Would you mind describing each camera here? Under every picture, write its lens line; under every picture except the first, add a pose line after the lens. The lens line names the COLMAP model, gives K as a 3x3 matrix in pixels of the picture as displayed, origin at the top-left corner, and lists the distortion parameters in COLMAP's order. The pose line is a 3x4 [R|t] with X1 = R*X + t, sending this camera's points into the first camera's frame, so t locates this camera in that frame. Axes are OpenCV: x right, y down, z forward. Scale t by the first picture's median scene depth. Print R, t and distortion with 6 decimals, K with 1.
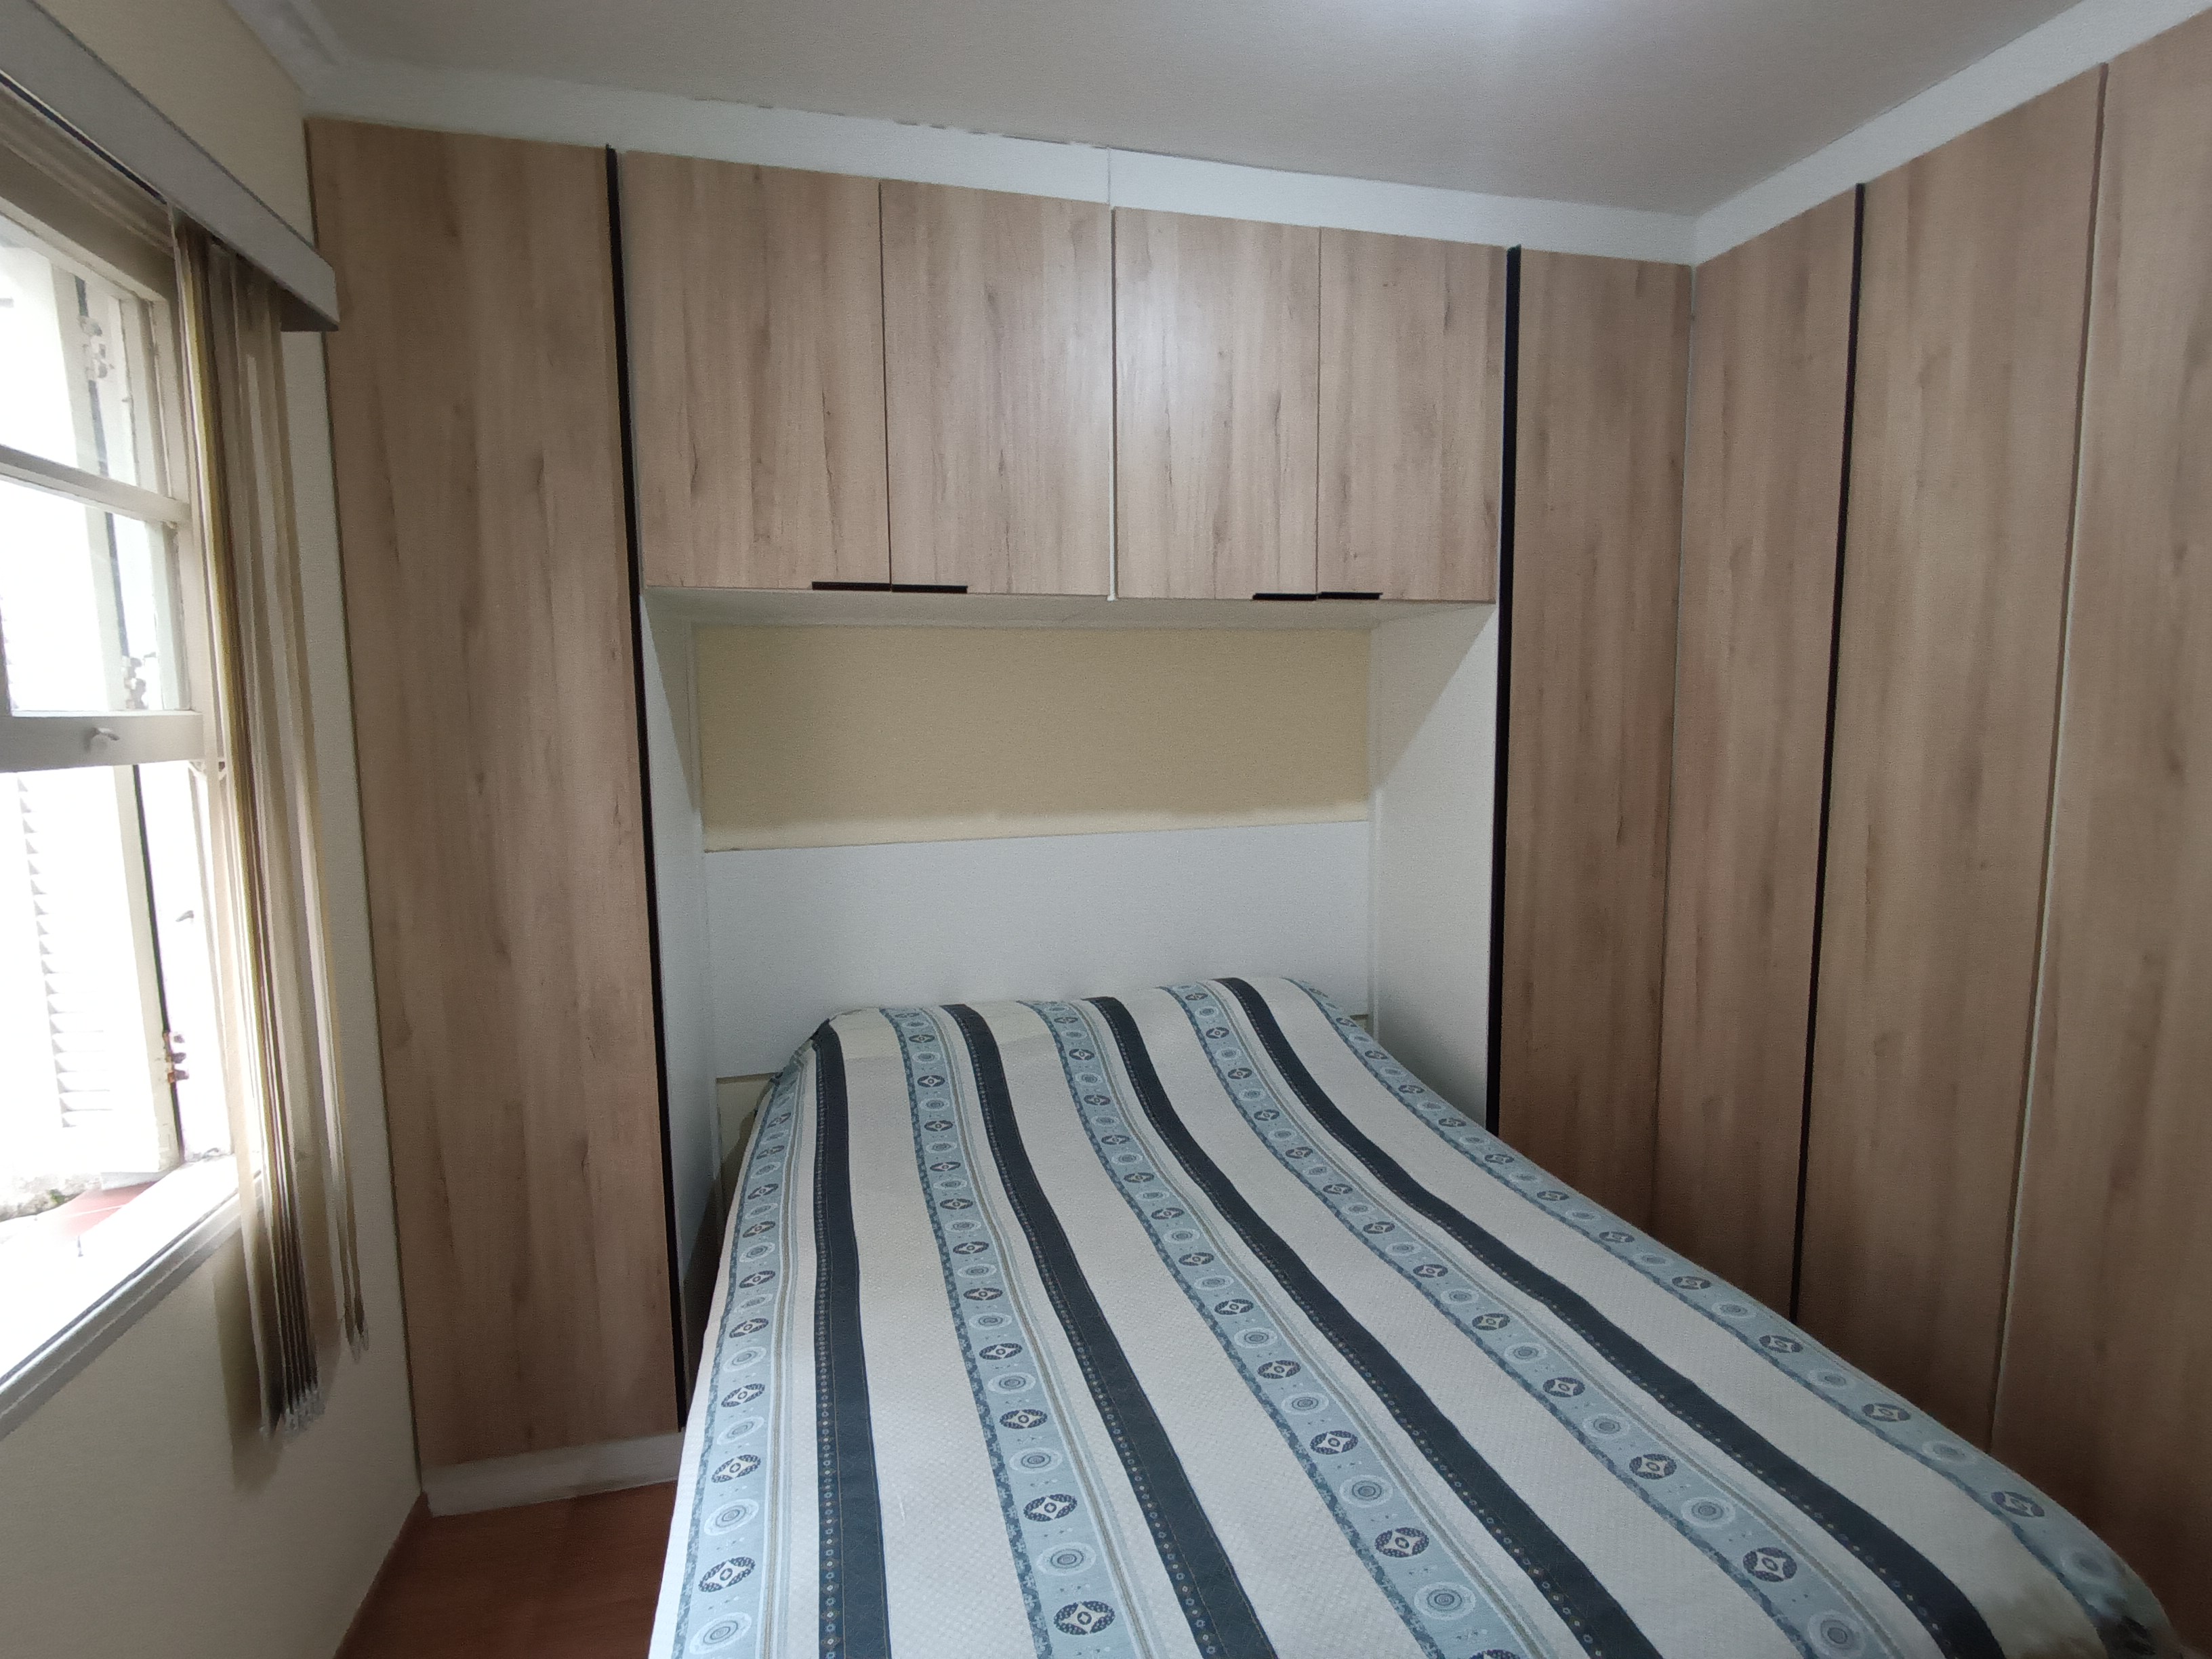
lens RADIAL K [[1001.0, 0, 1092.9], [0, 1001.0, 803.9], [0, 0, 1]] dist [-0.001849, -0.002456]
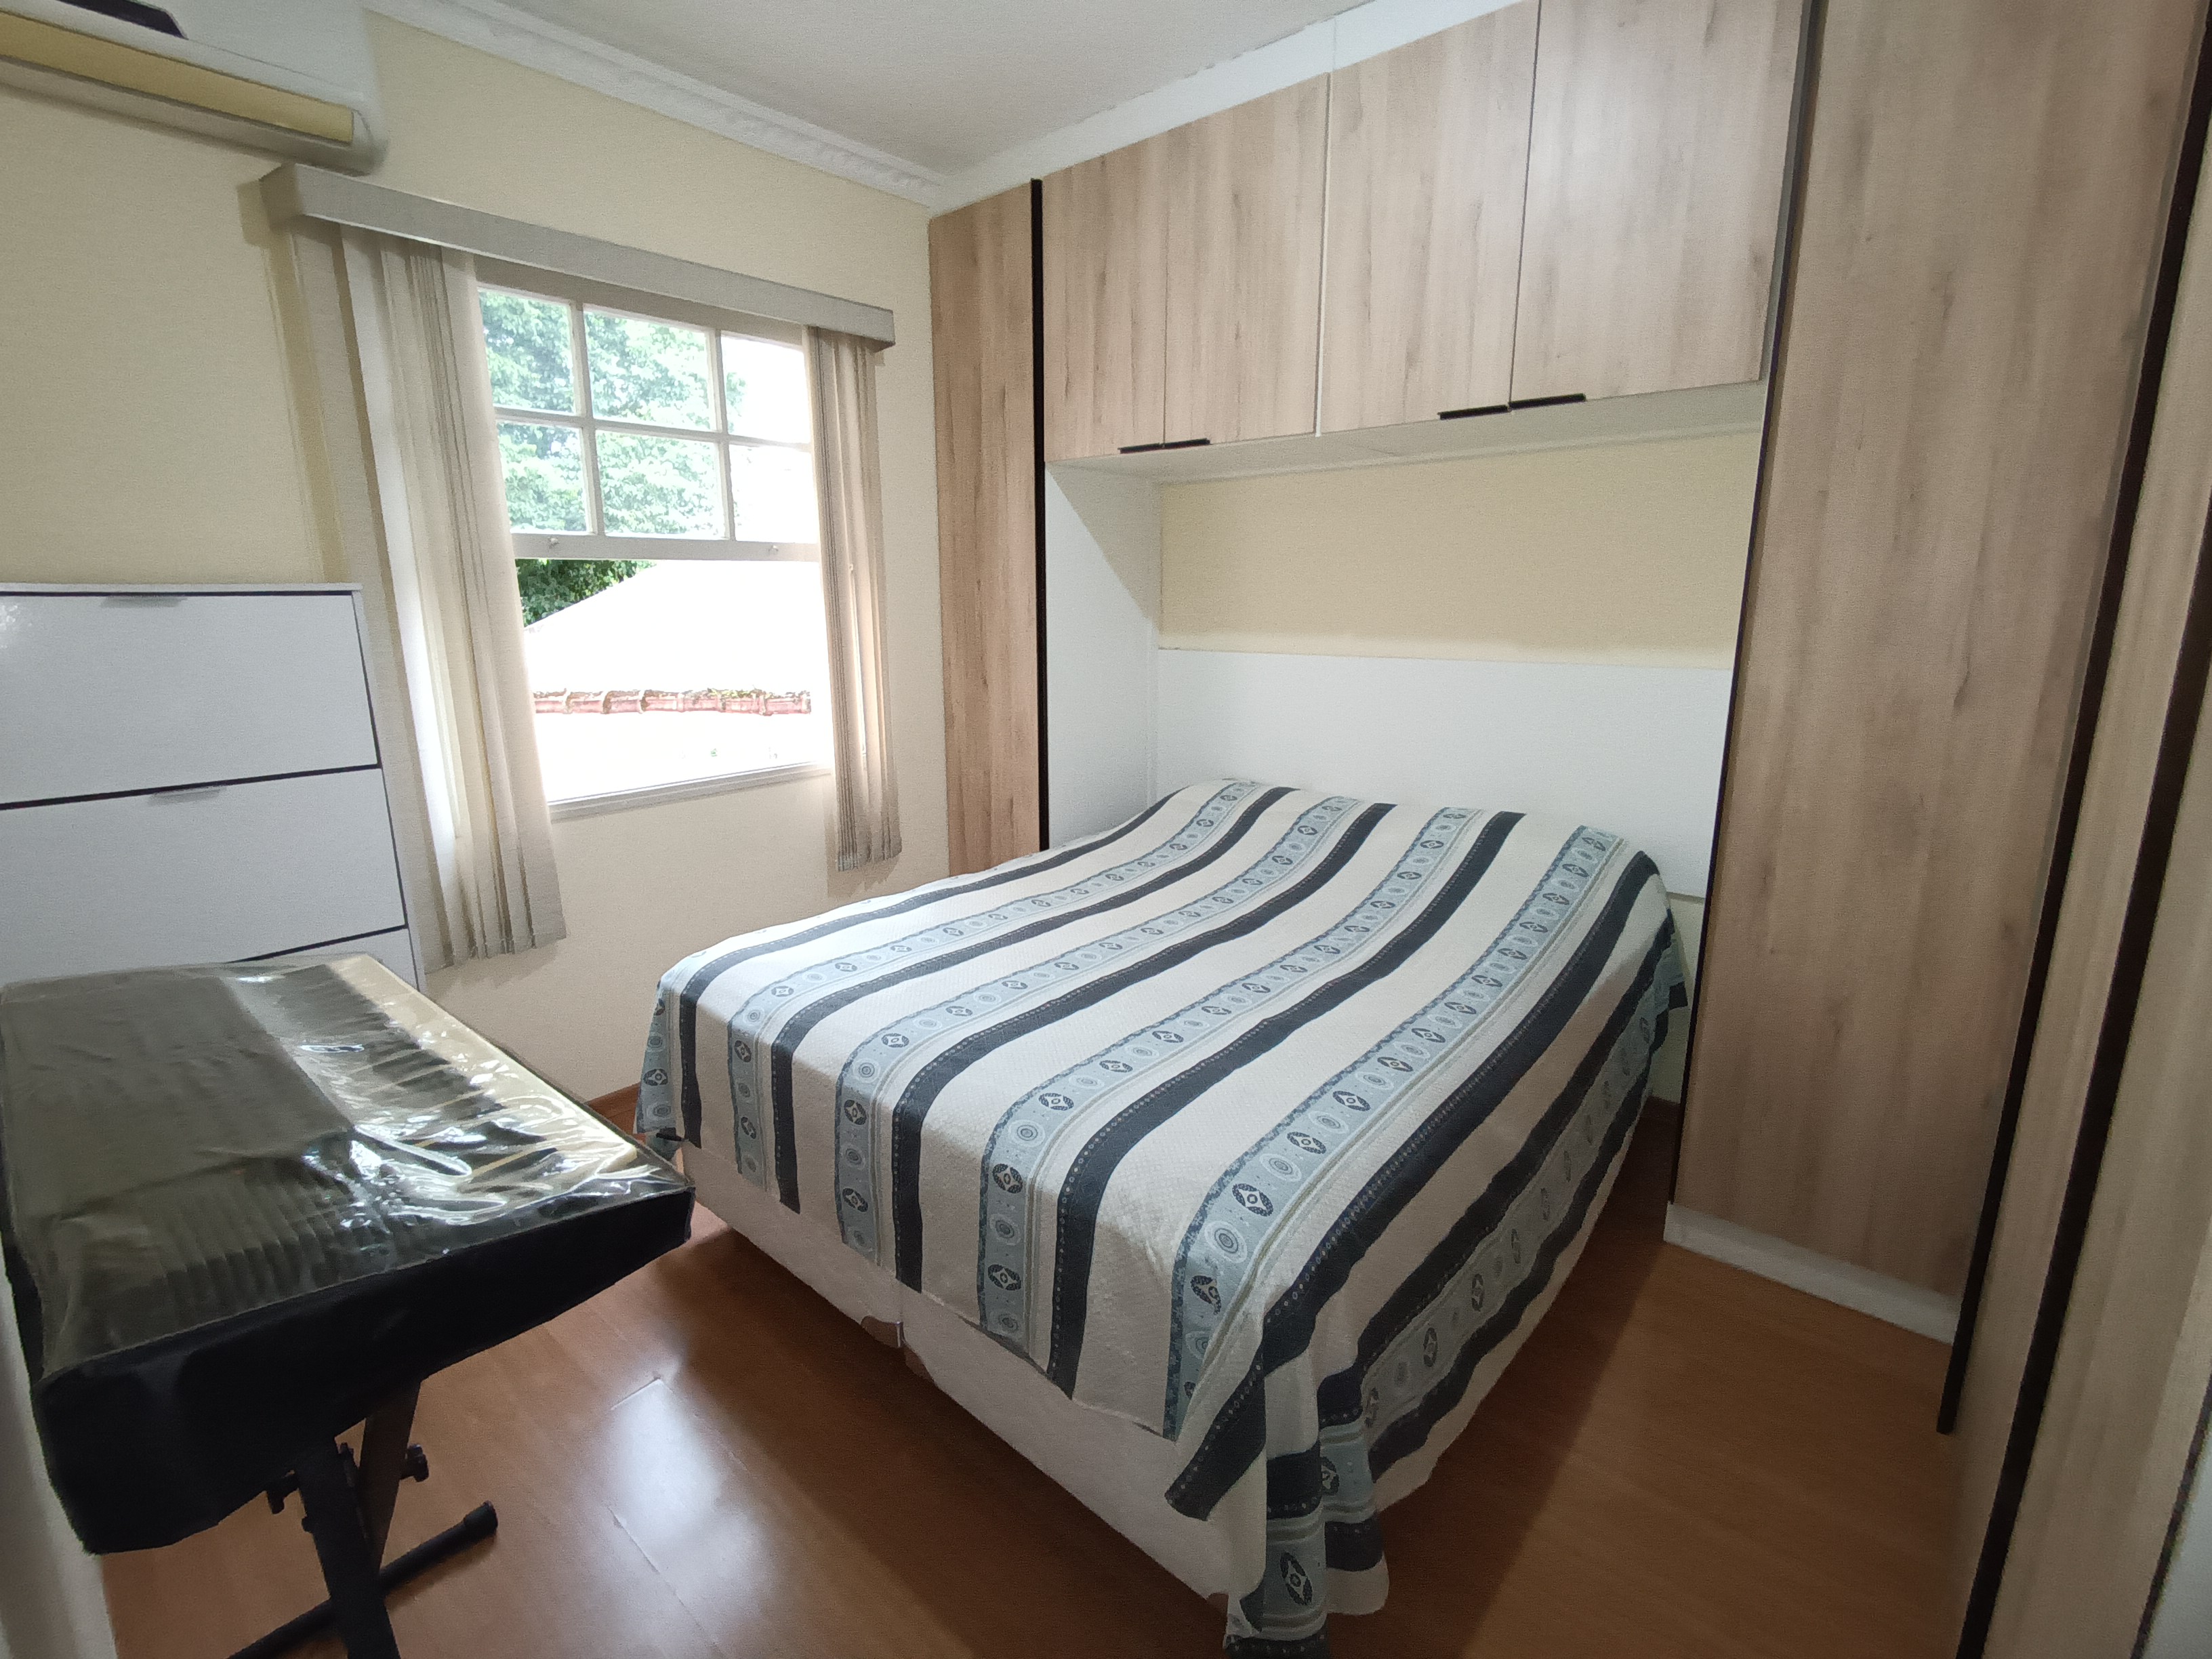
lens RADIAL K [[1001.0, 0, 1089.1], [0, 1001.0, 800.5], [0, 0, 1]] dist [-0.001849, -0.002456]
pose [[0.574518, 0.177758, -0.798956, 0.887161], [-0.080224, 0.983662, 0.161165, 0.047059], [0.814551, -0.028496, 0.579392, 0.102501]]
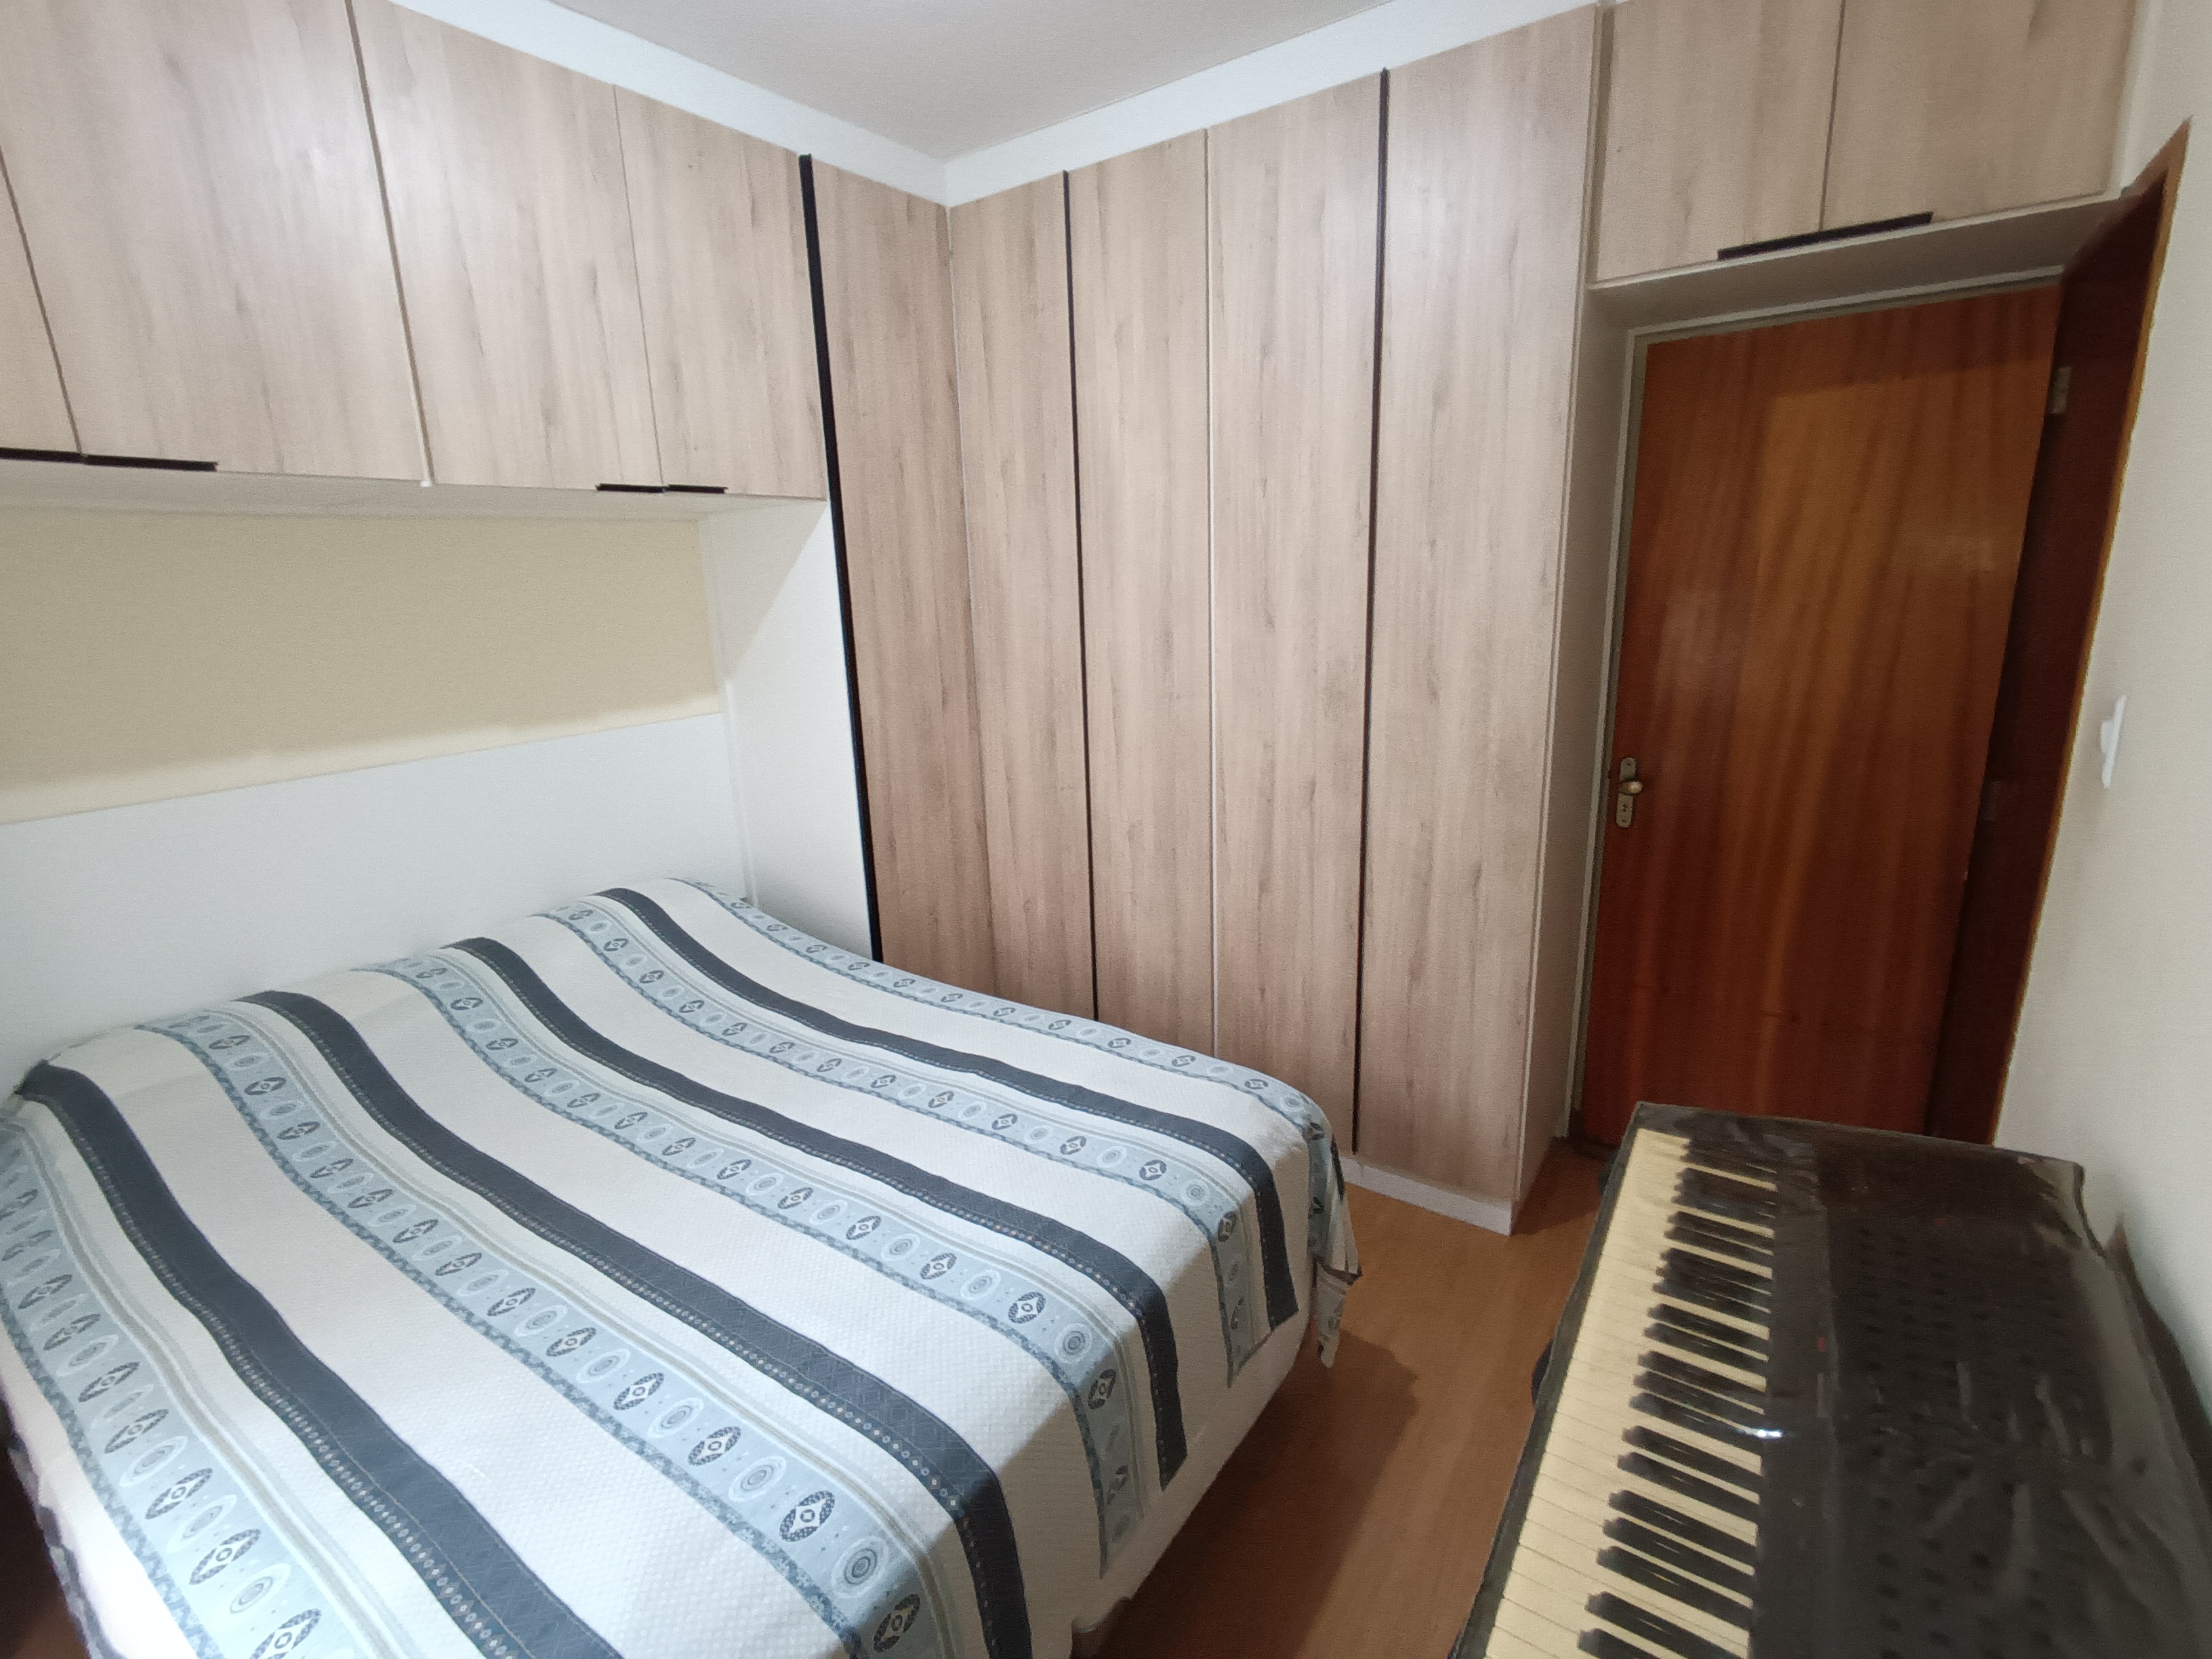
lens RADIAL K [[1001.0, 0, 1077.7], [0, 1001.0, 803.1], [0, 0, 1]] dist [-0.001849, -0.002456]
pose [[0.768799, -0.159156, 0.619369, -0.129649], [0.091078, 0.985912, 0.140292, -0.003762], [-0.632972, -0.051446, 0.772464, -0.035725]]
